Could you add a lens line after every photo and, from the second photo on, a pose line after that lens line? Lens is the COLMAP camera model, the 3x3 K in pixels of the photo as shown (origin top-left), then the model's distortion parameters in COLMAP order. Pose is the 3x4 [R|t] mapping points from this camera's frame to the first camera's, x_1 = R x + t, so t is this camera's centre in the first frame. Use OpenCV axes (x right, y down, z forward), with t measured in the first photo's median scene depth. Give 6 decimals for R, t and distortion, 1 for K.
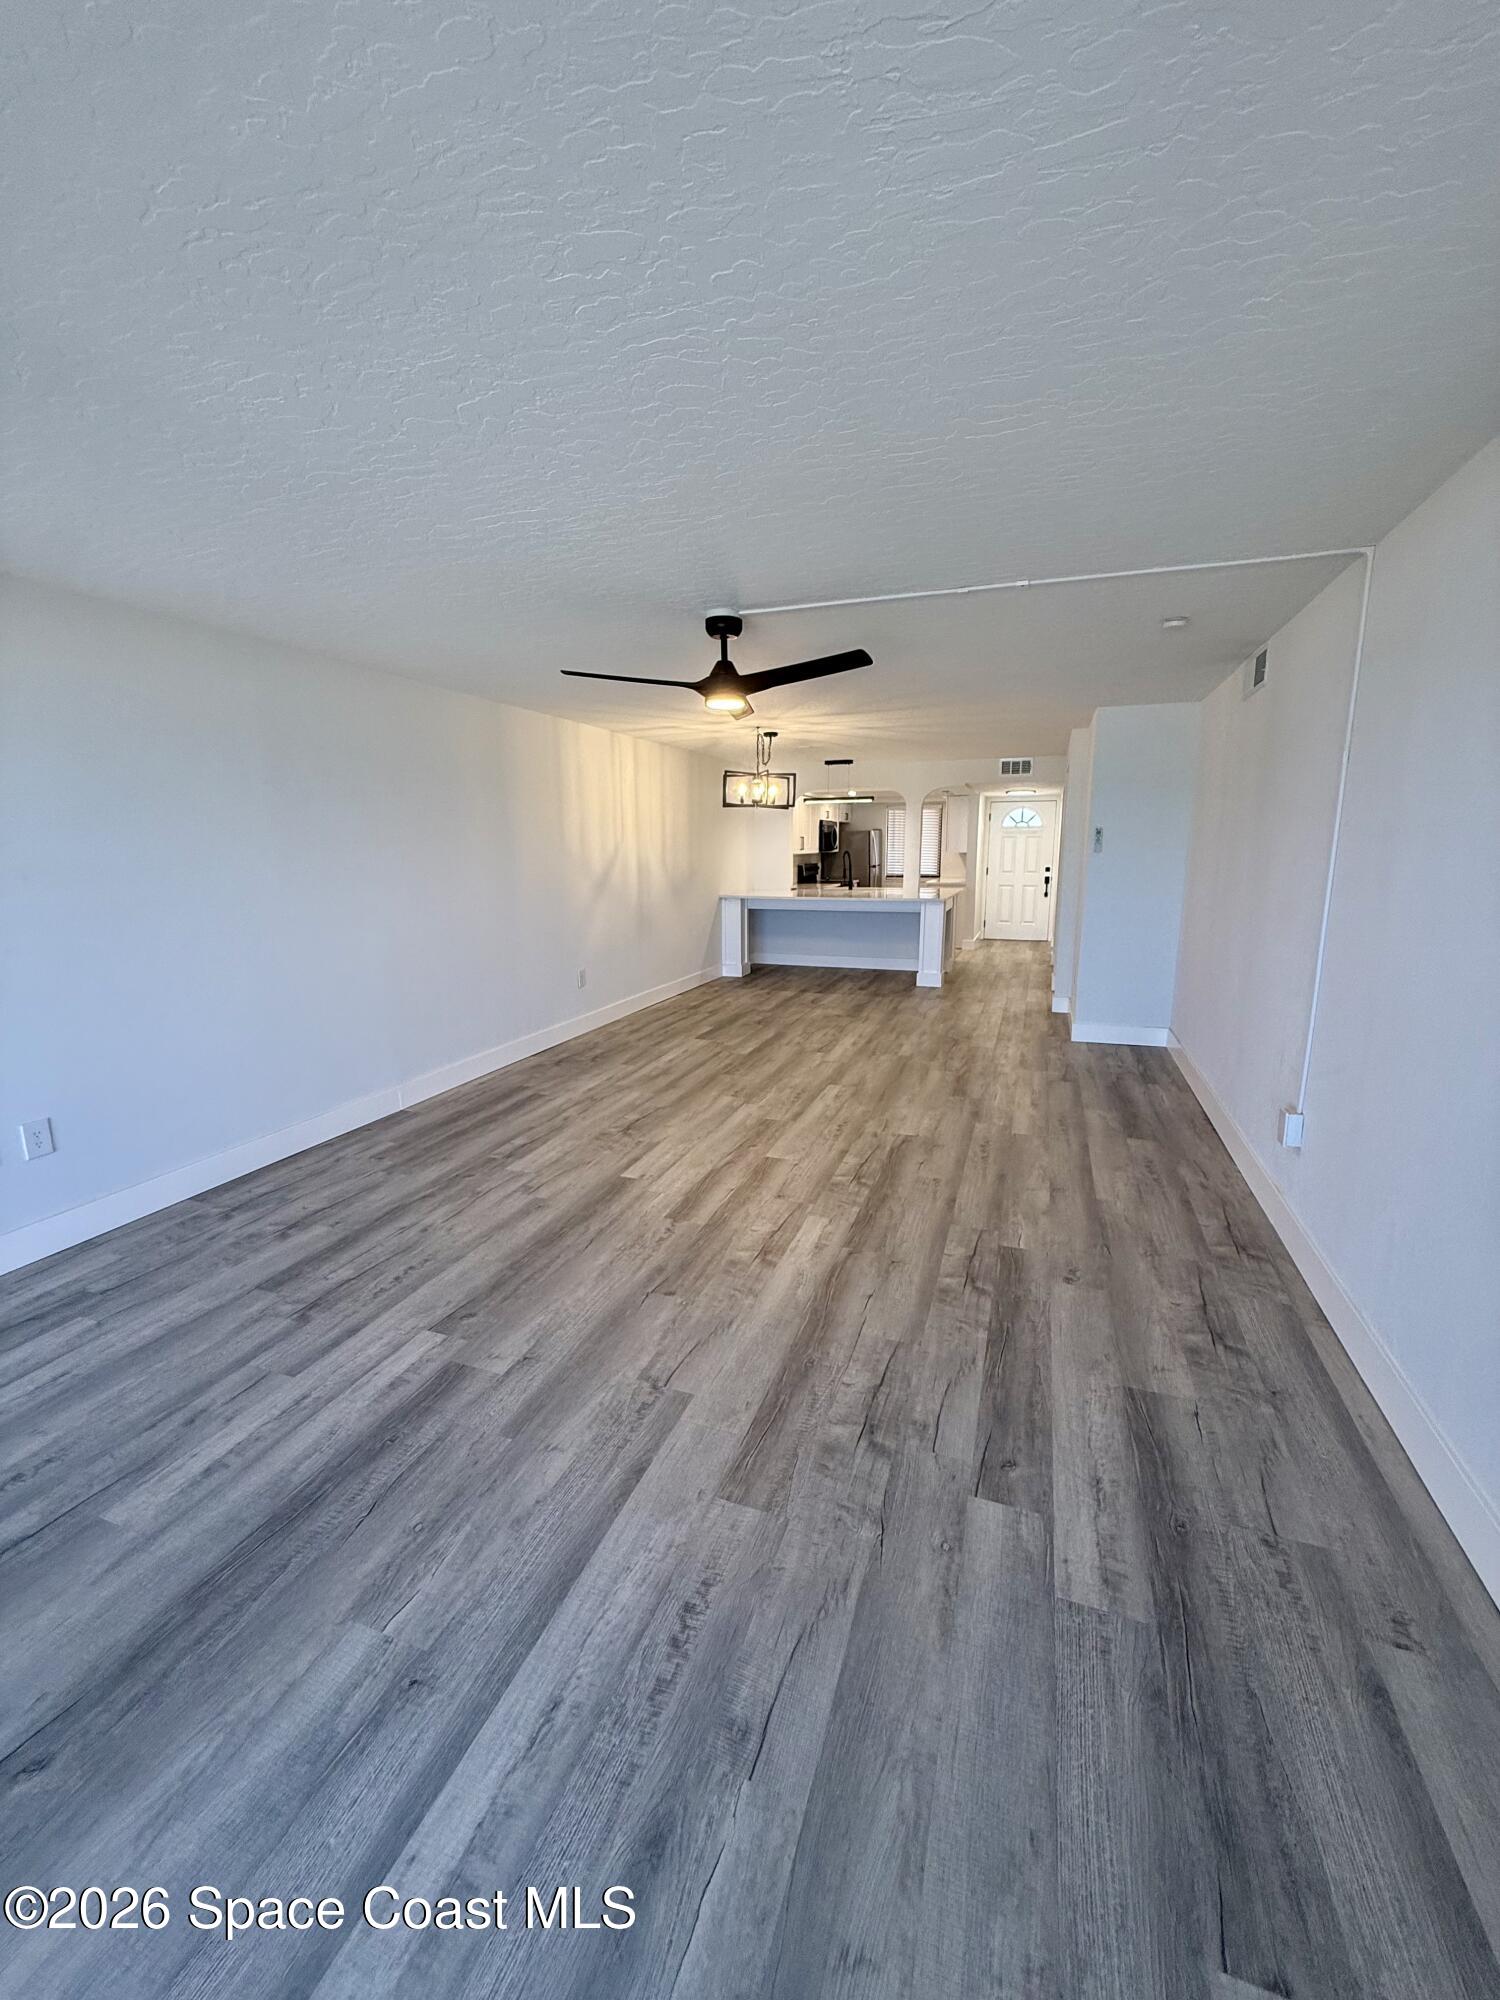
lens RADIAL K [[795.9, 0, 750.0], [0, 795.9, 1000.0], [0, 0, 1]] dist [0.000639, 0.000265]
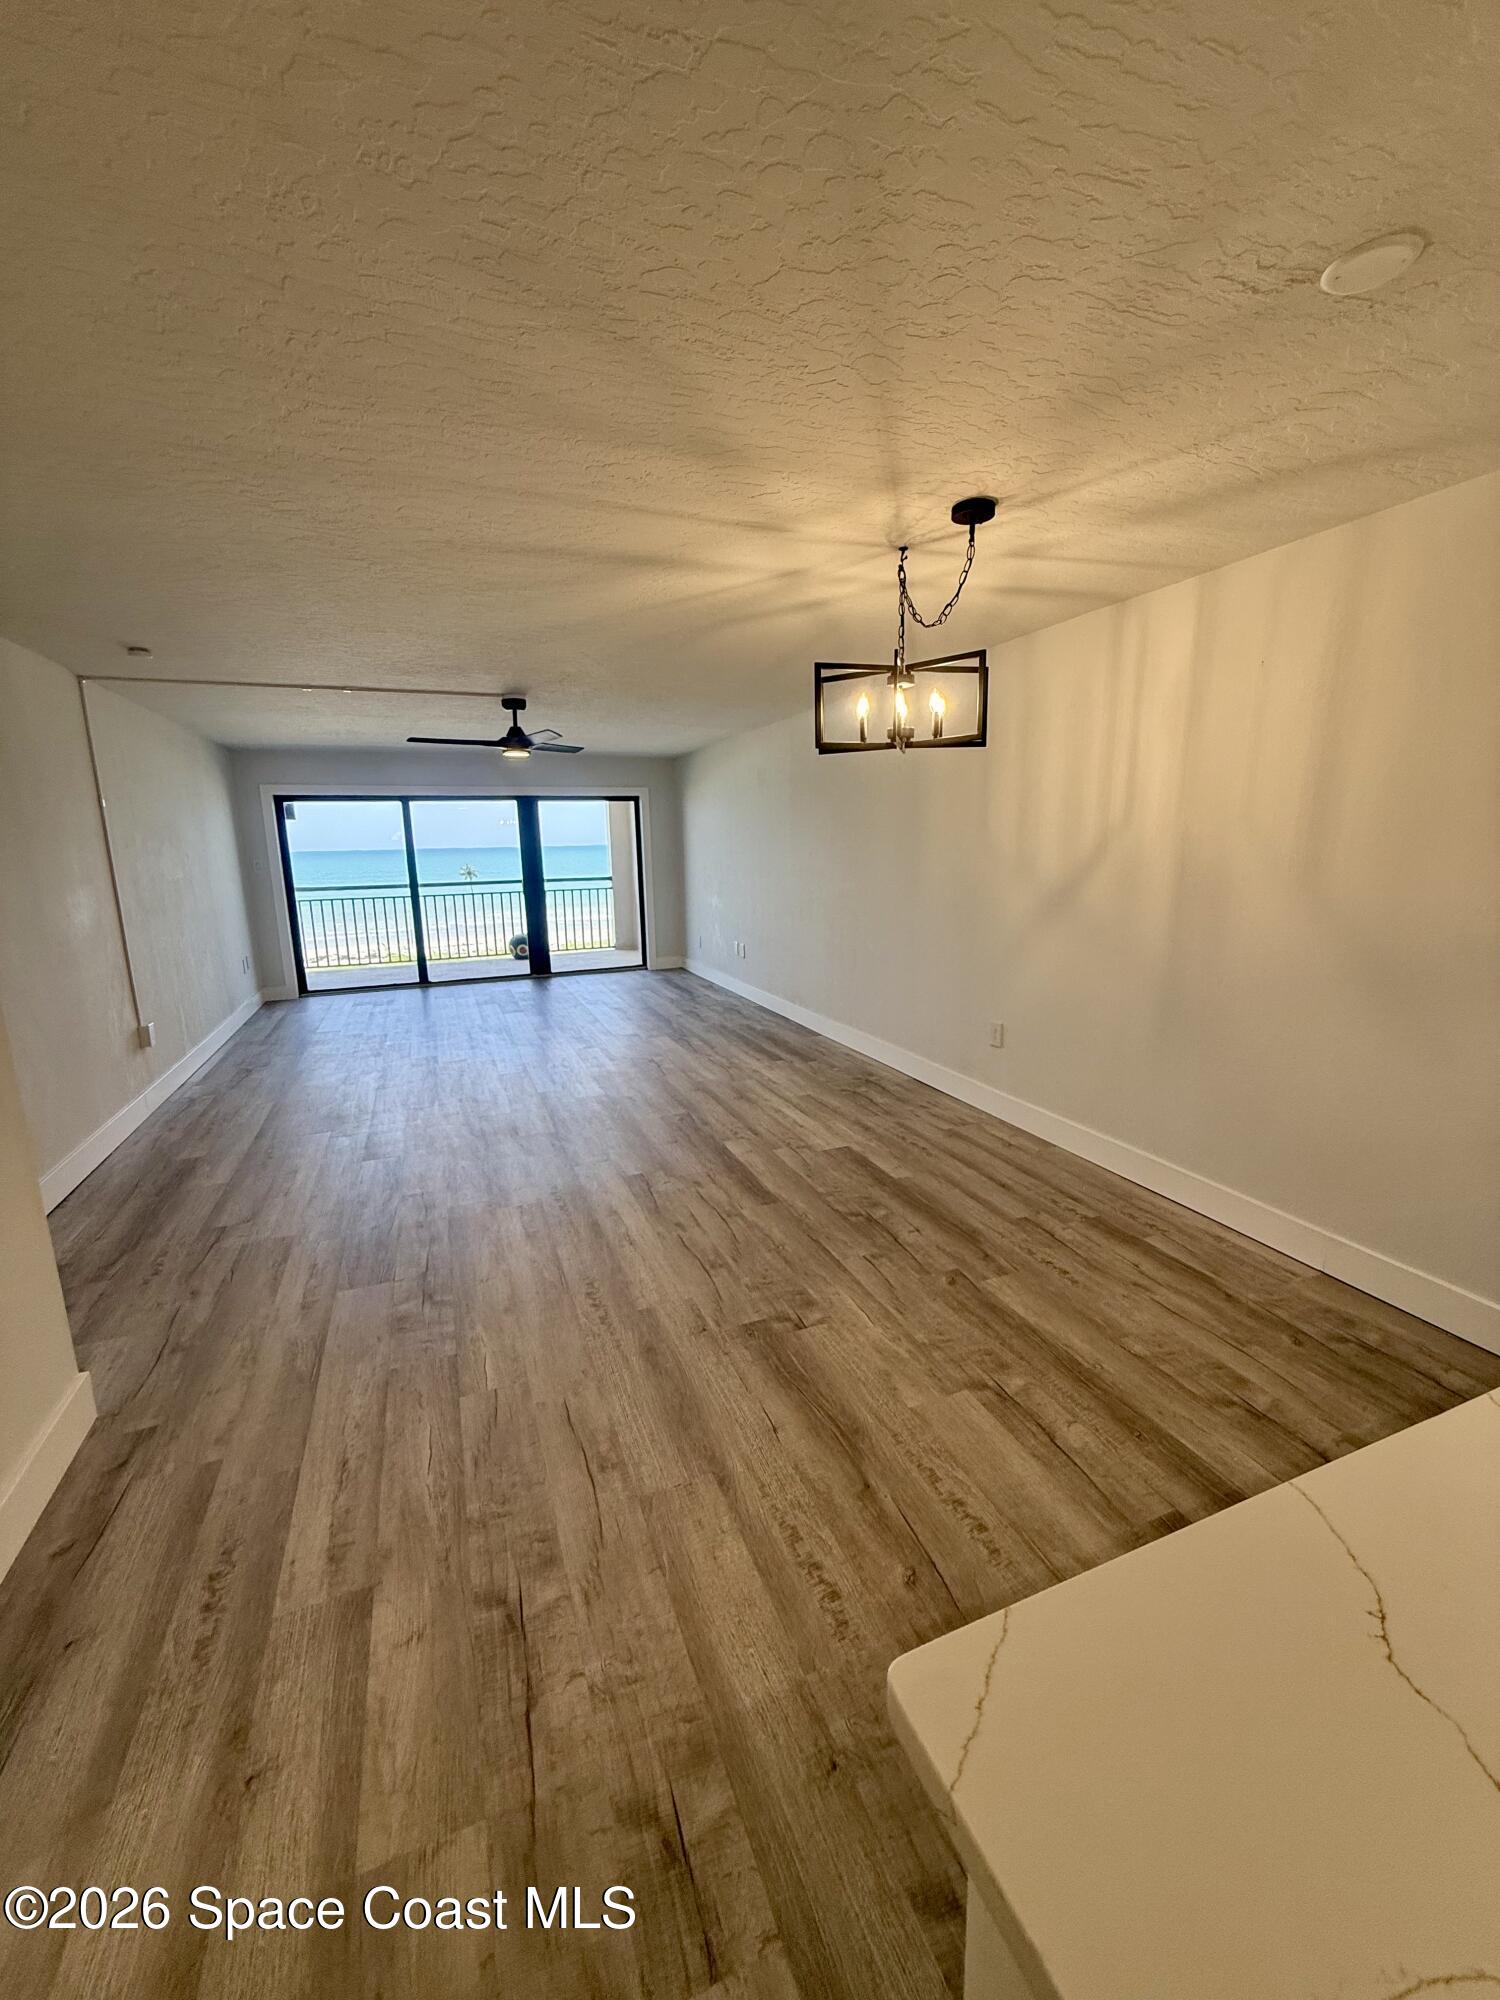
lens RADIAL K [[795.9, 0, 750.0], [0, 795.9, 1000.0], [0, 0, 1]] dist [0.000639, 0.000265]
pose [[-0.745829, 0.154902, -0.647877, 0.479729], [-0.101132, 0.934984, 0.339968, -0.337796], [0.658416, 0.319079, -0.681672, 1.703196]]
